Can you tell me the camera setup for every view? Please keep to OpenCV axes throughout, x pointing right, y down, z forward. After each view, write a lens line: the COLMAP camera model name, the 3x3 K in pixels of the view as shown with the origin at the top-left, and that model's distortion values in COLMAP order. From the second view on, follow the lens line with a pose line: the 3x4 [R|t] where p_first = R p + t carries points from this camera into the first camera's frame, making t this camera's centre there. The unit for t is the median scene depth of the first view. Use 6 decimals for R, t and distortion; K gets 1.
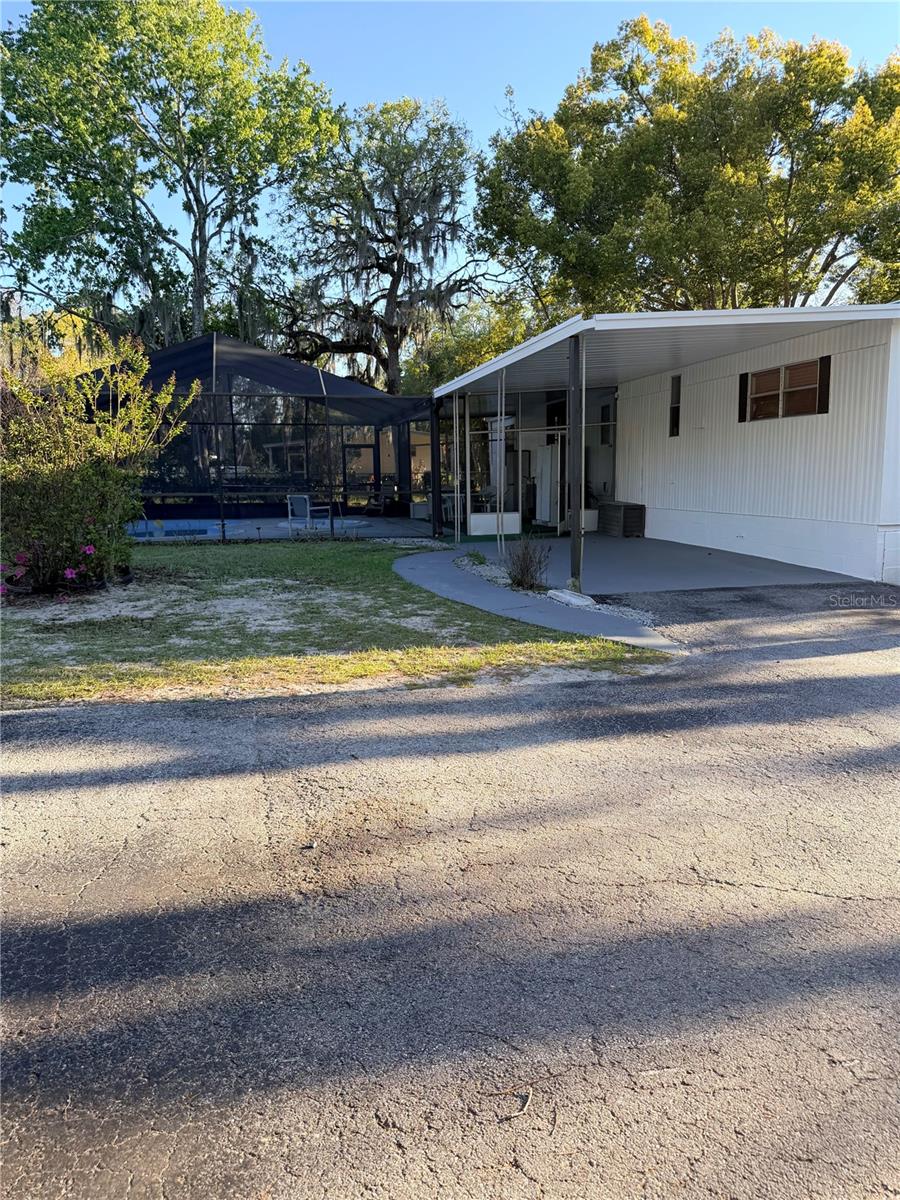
lens RADIAL K [[848.9, 0, 450.0], [0, 848.9, 600.0], [0, 0, 1]] dist [0.044742, -0.047472]
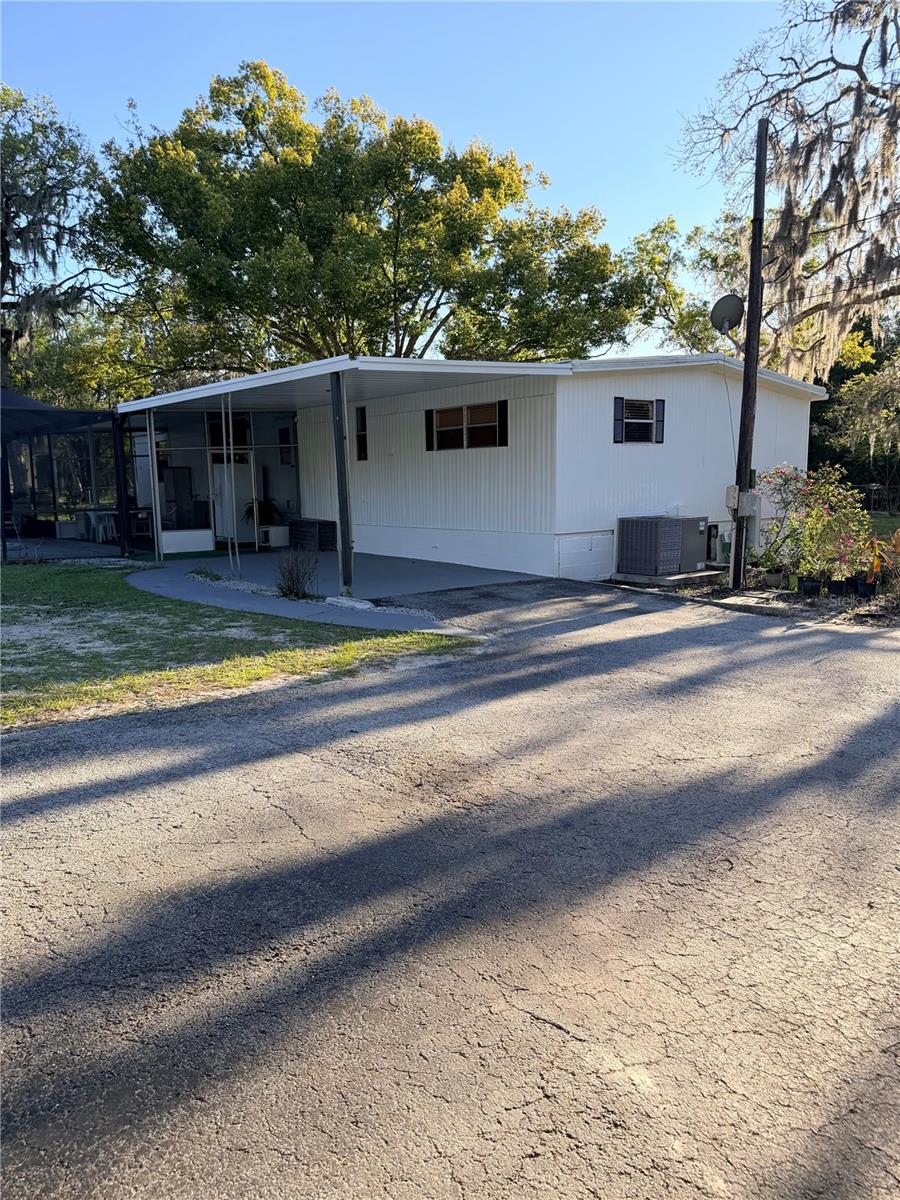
lens RADIAL K [[842.0, 0, 450.0], [0, 842.0, 600.0], [0, 0, 1]] dist [0.088459, -0.117424]
pose [[0.886099, -0.059054, 0.459719, -0.185676], [0.067213, 0.997738, -0.001385, 0.002820], [-0.458597, 0.032126, 0.888063, -0.048469]]
